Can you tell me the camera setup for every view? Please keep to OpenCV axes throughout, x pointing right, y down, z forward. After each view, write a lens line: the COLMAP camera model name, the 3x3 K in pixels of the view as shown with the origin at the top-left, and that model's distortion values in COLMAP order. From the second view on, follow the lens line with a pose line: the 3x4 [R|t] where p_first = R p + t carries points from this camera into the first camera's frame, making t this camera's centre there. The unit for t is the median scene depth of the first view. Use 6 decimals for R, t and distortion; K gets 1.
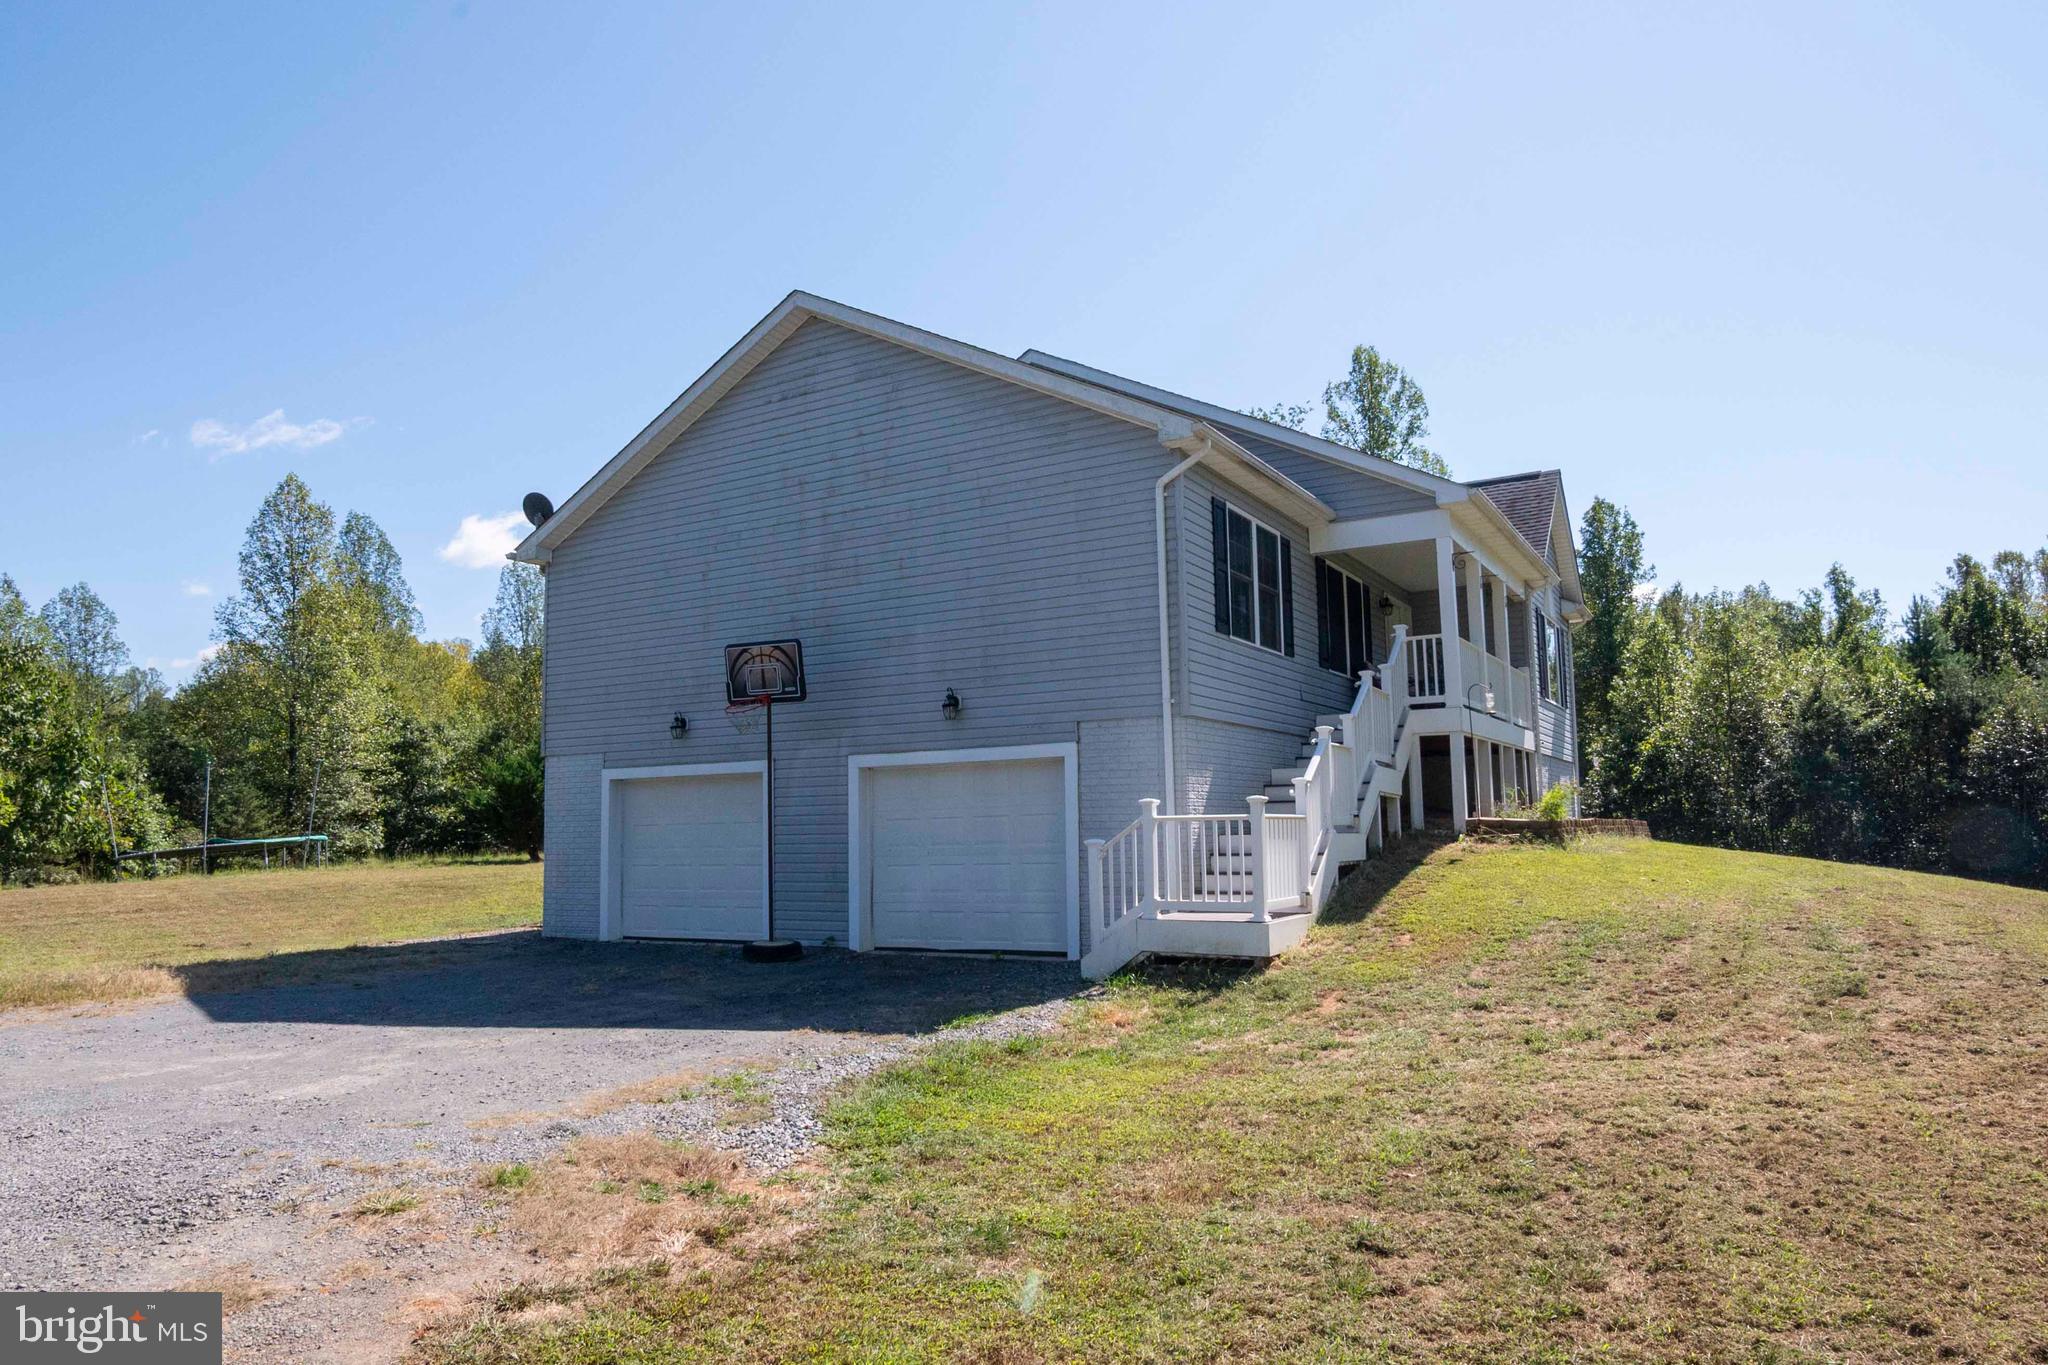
lens RADIAL K [[1273.6, 0, 1020.0], [0, 1273.6, 693.2], [0, 0, 1]] dist [-0.000821, -0.000042]
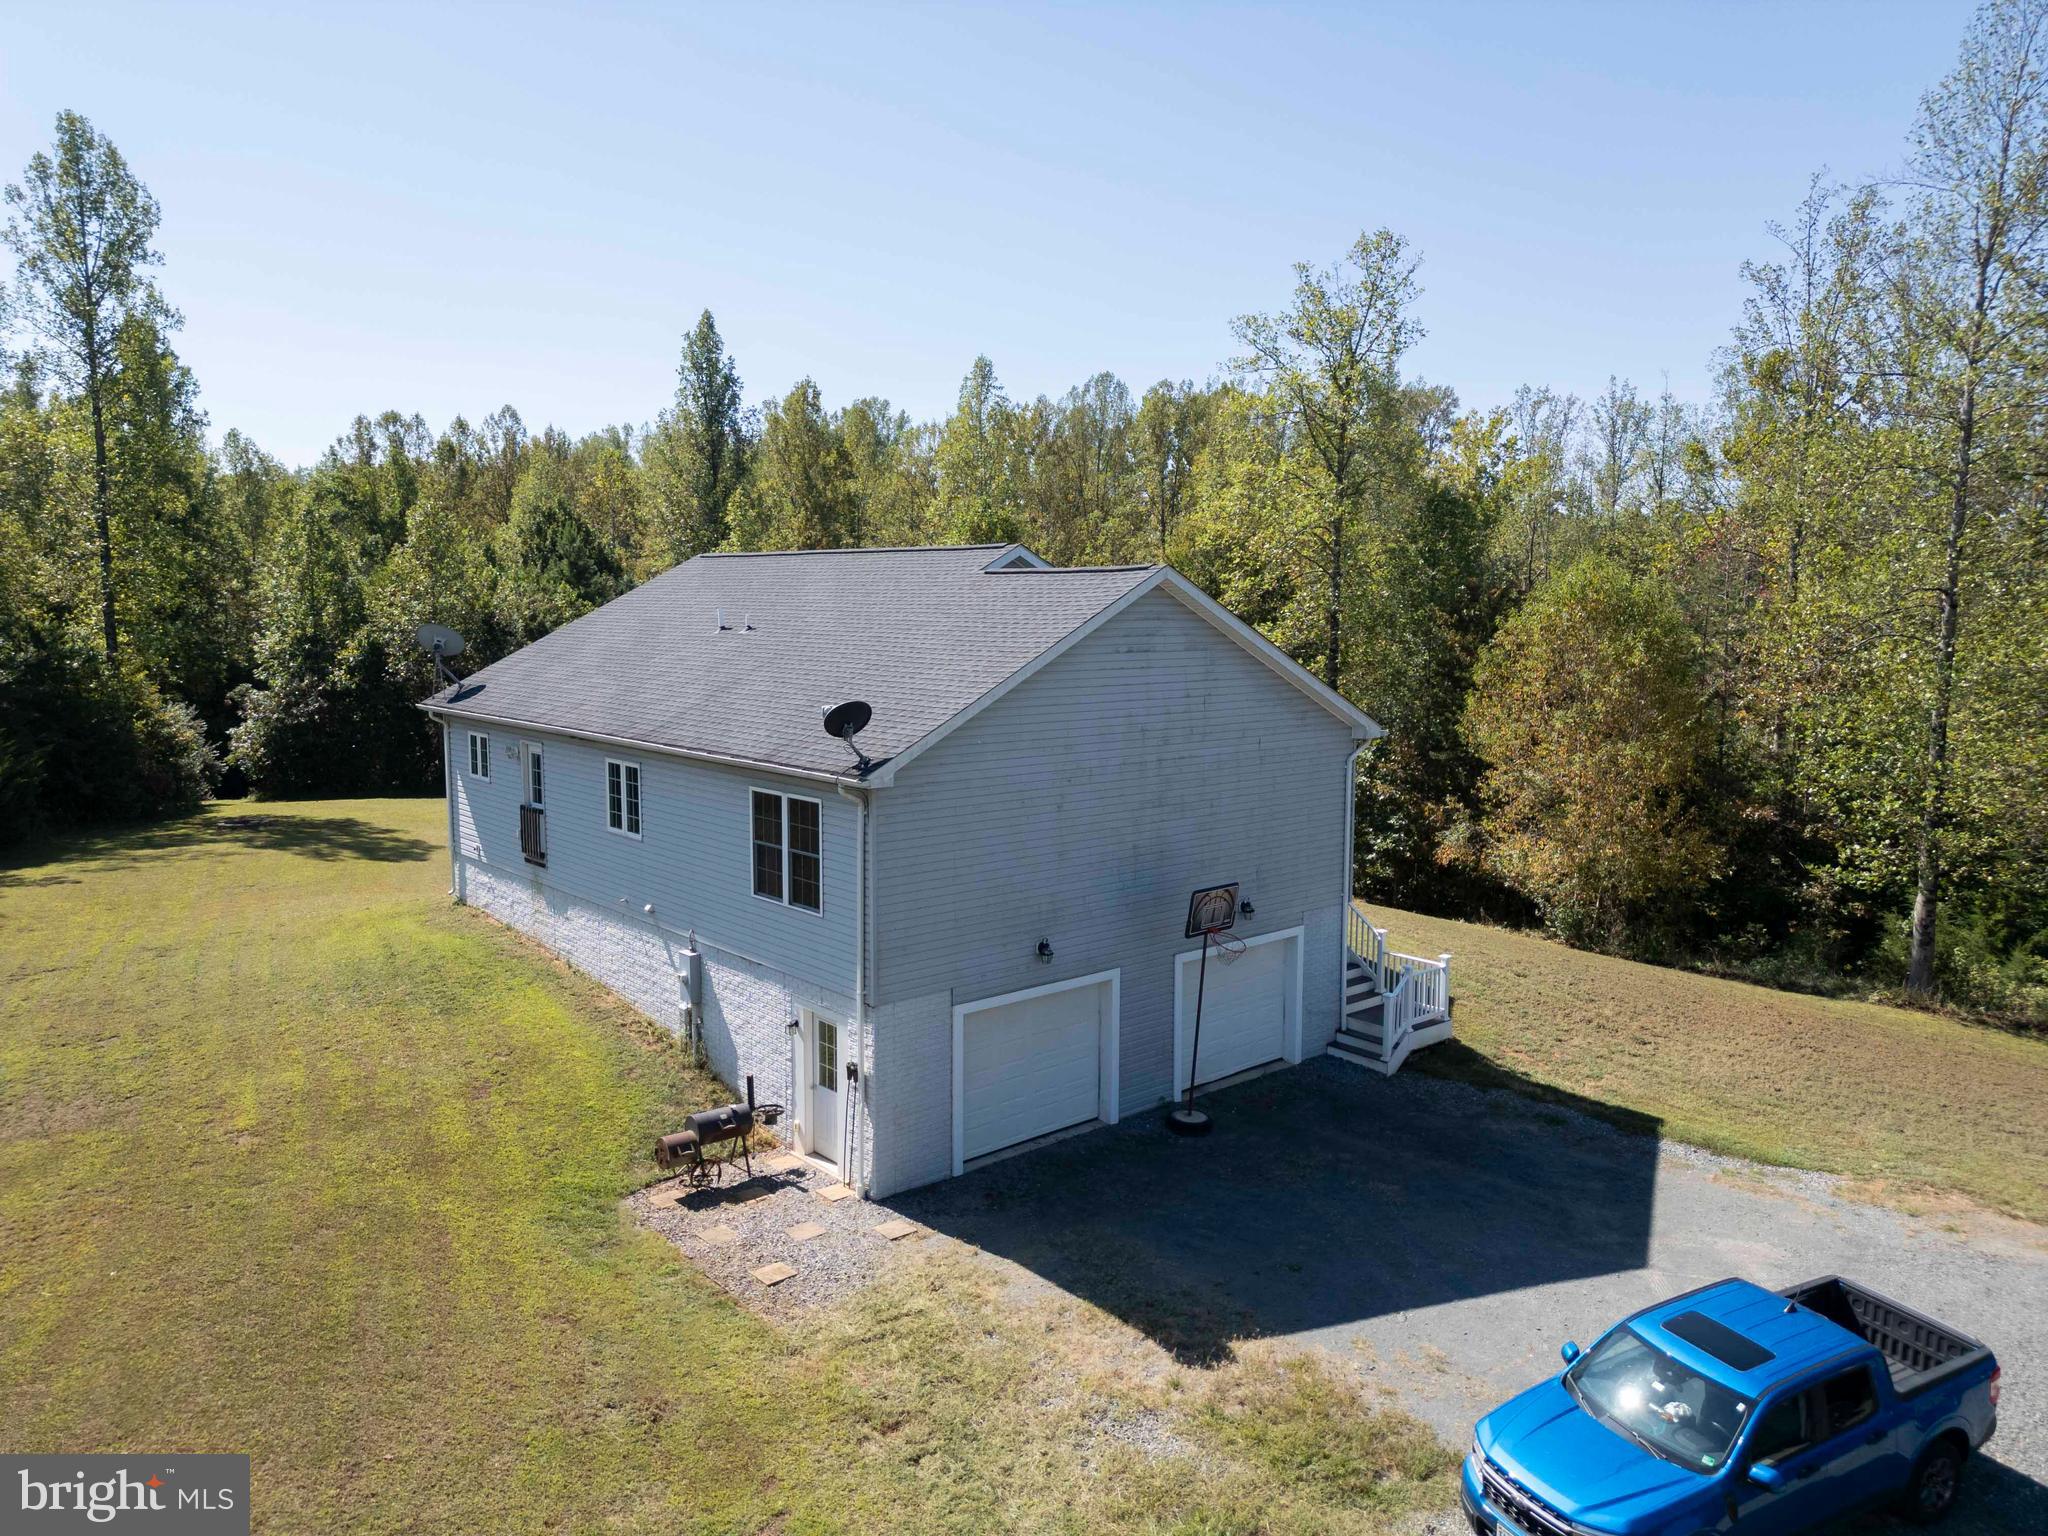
lens RADIAL K [[1438.1, 0, 1024.3], [0, 1438.1, 768.9], [0, 0, 1]] dist [0.052369, -0.035616]
pose [[0.323949, -0.091073, 0.941681, -1.420116], [-0.109923, 0.984991, 0.133076, -0.287811], [-0.939667, -0.146622, 0.309076, 0.680904]]
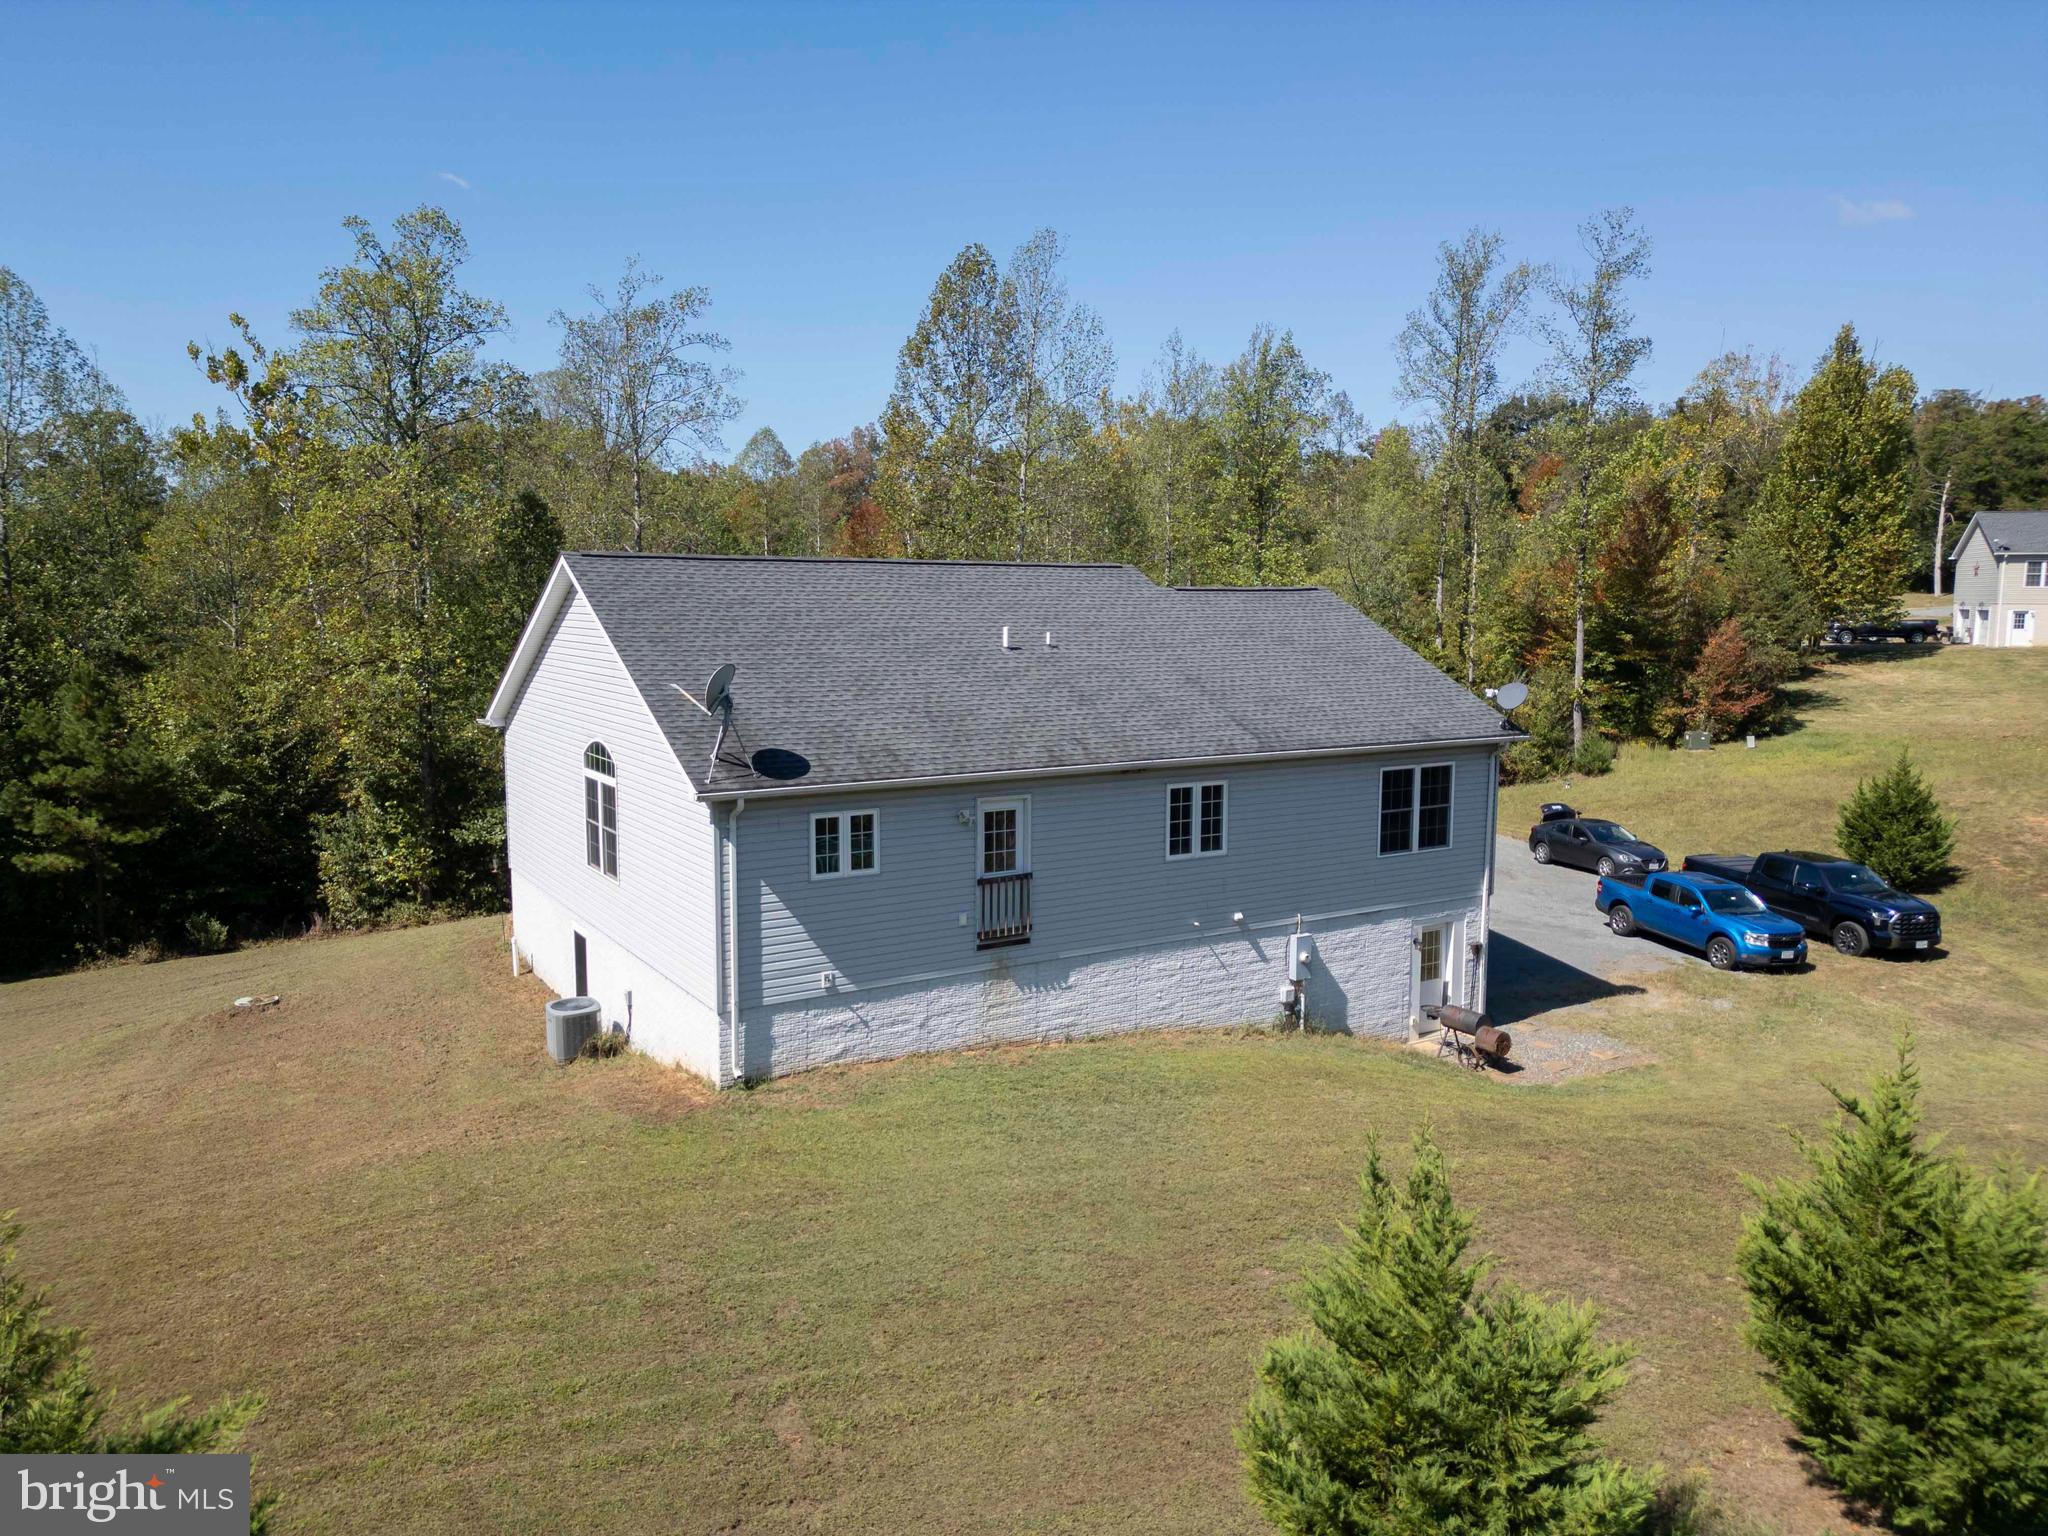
lens RADIAL K [[1438.1, 0, 1023.7], [0, 1438.1, 753.6], [0, 0, 1]] dist [0.052369, -0.035616]
pose [[-0.881134, -0.038292, 0.471314, -0.719924], [-0.039441, 0.999194, 0.007443, -0.094762], [-0.471219, -0.012030, -0.881934, 2.804492]]
